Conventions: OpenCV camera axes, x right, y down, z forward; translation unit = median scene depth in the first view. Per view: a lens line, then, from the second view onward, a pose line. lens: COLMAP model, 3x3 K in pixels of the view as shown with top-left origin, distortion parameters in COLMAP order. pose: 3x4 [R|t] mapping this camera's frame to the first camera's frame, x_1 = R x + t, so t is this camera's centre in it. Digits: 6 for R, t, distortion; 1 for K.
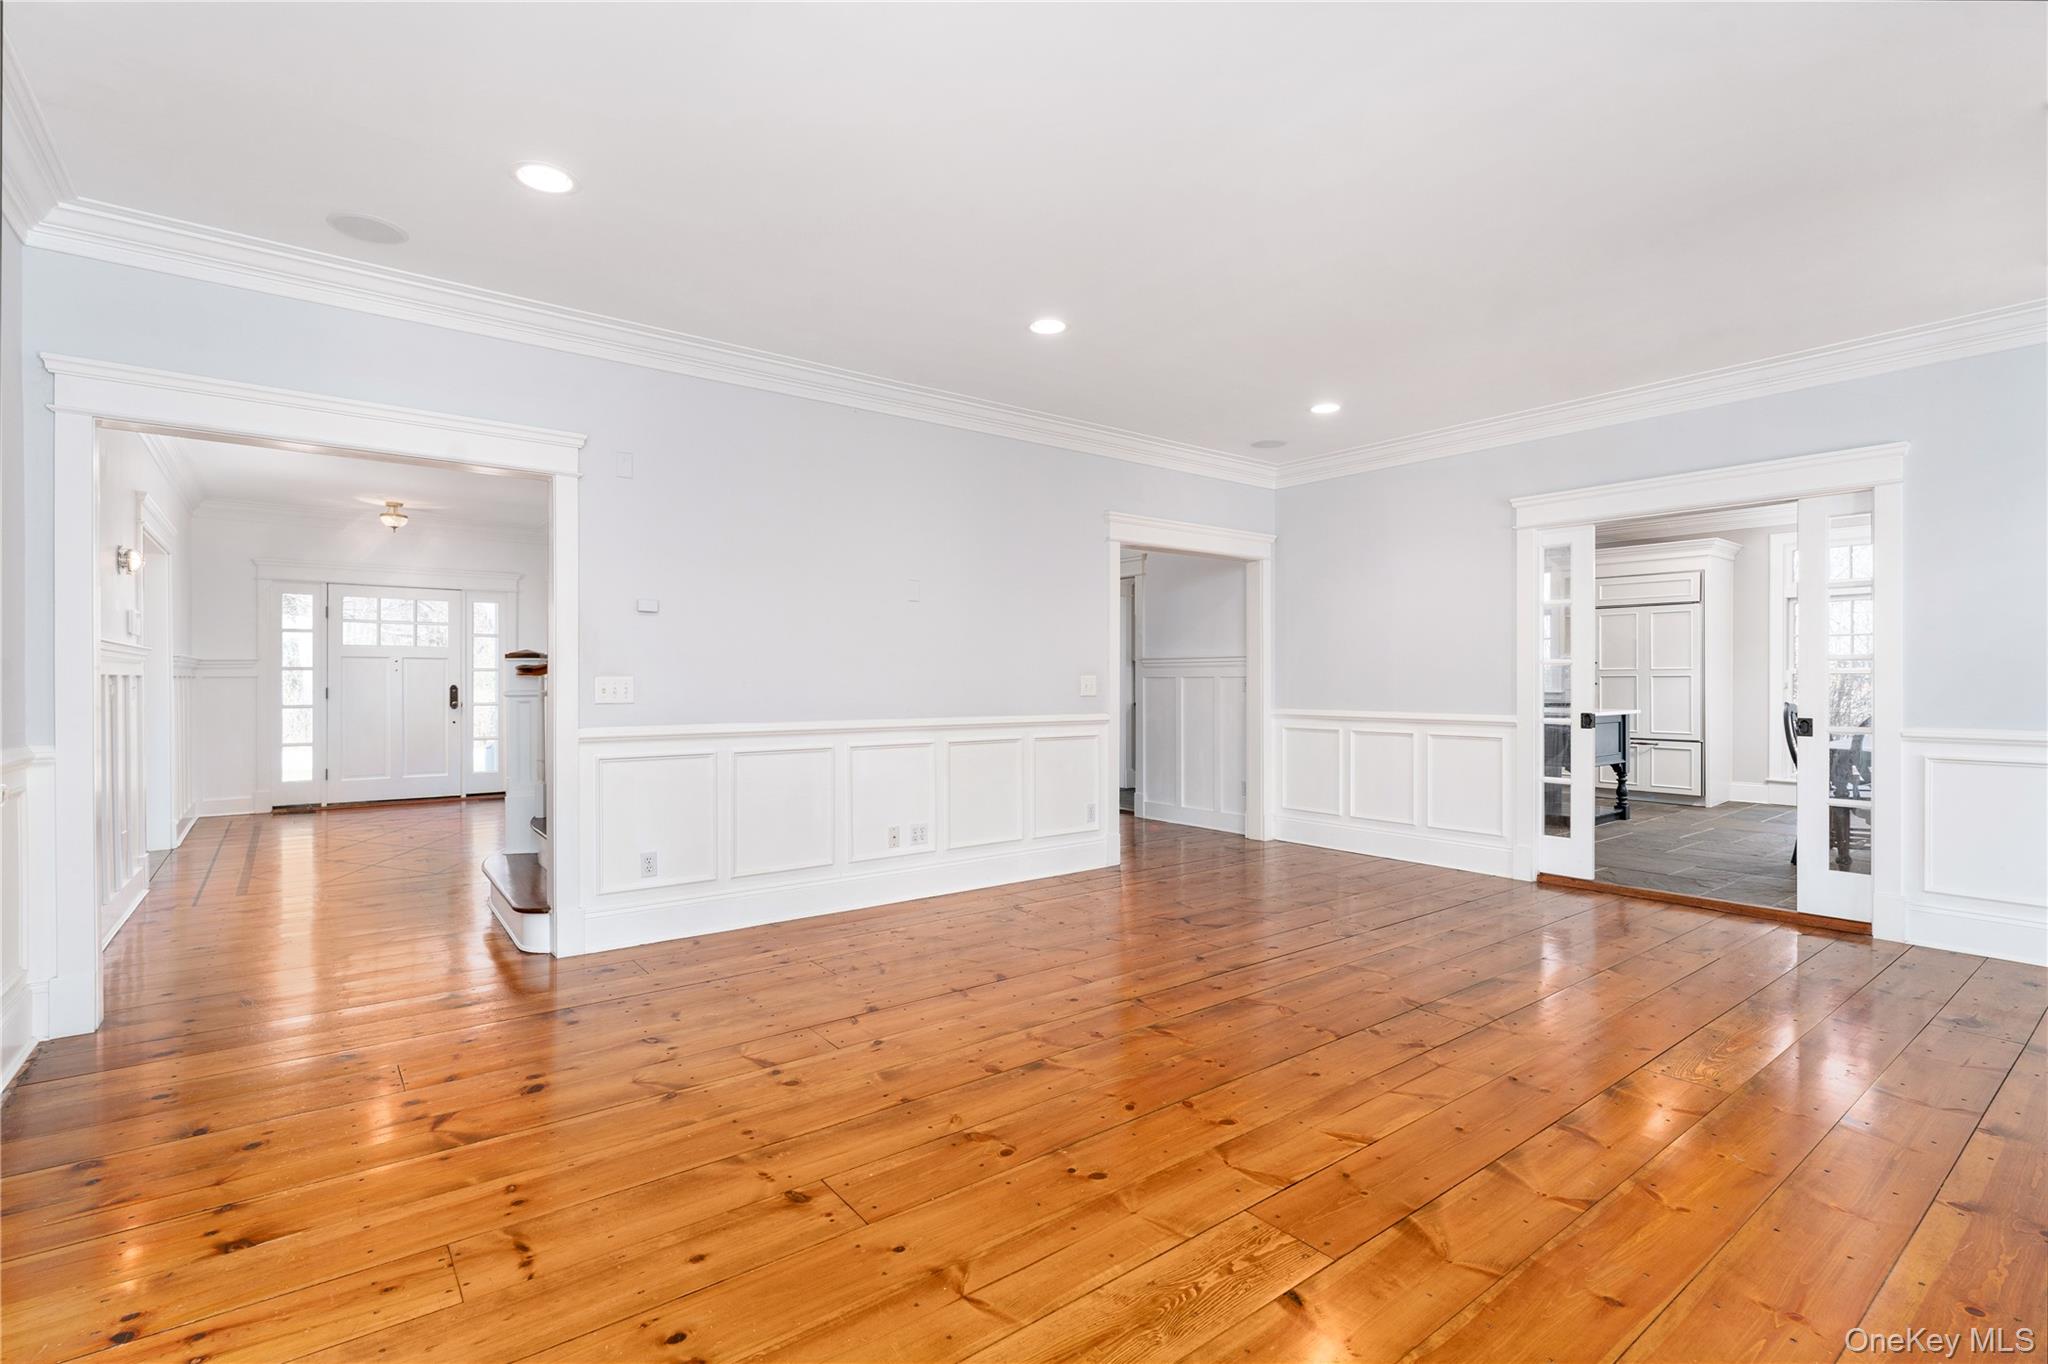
lens RADIAL K [[941.5, 0, 1017.5], [0, 941.5, 683.4], [0, 0, 1]] dist [-0.003131, -0.000862]
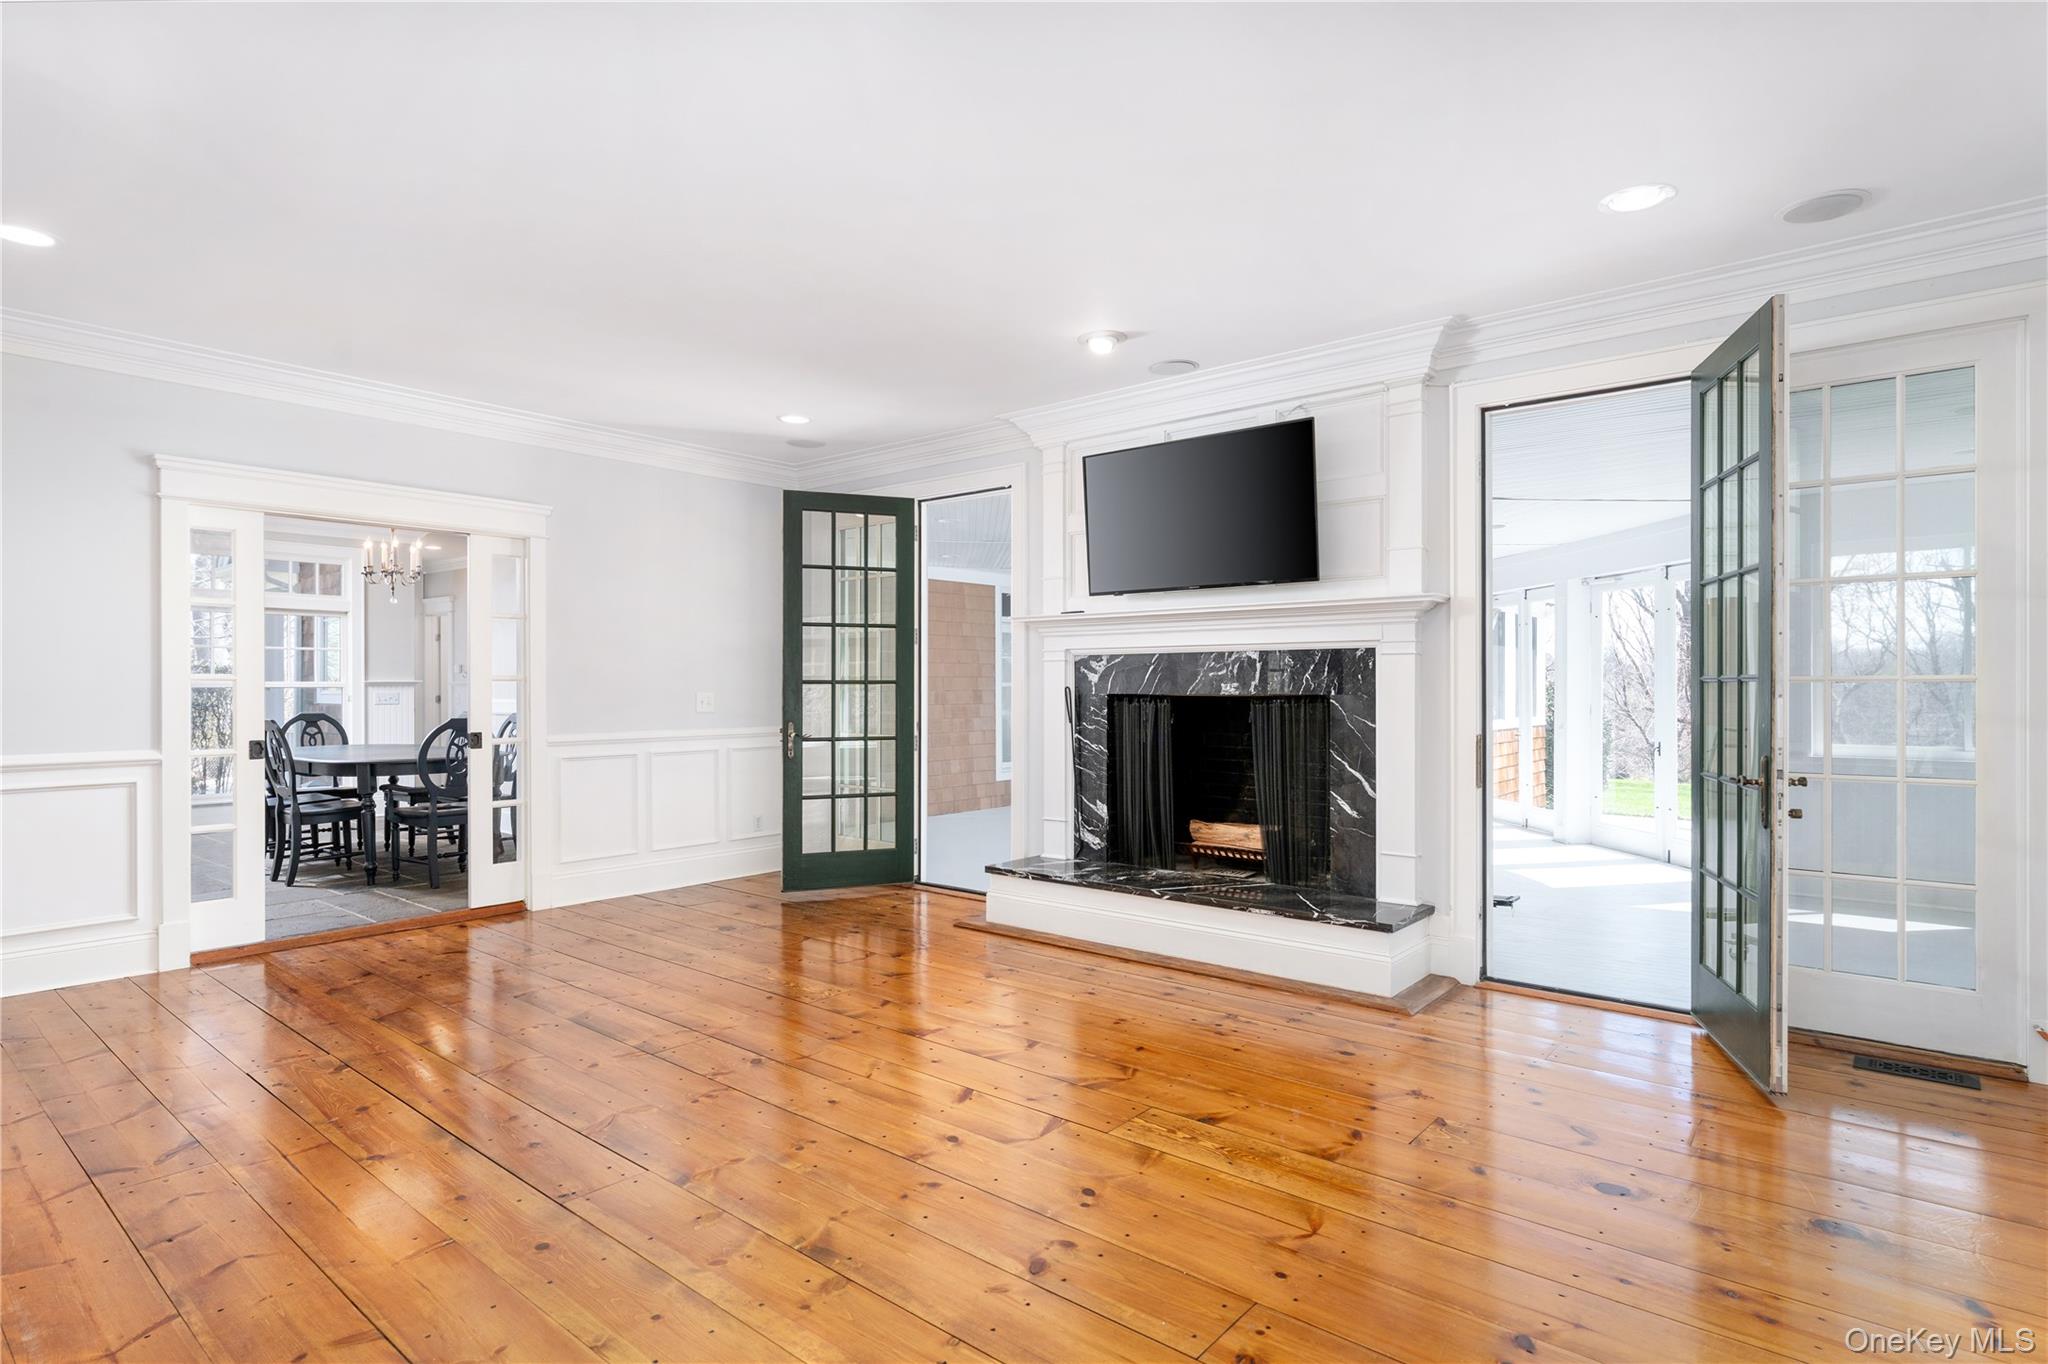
lens RADIAL K [[991.4, 0, 1036.2], [0, 991.4, 681.3], [0, 0, 1]] dist [-0.000205, -0.000439]
pose [[-0.188983, 0.003469, 0.981974, -0.668377], [0.005305, 0.999983, -0.002512, -0.026250], [-0.981966, 0.004735, -0.188998, 0.858220]]
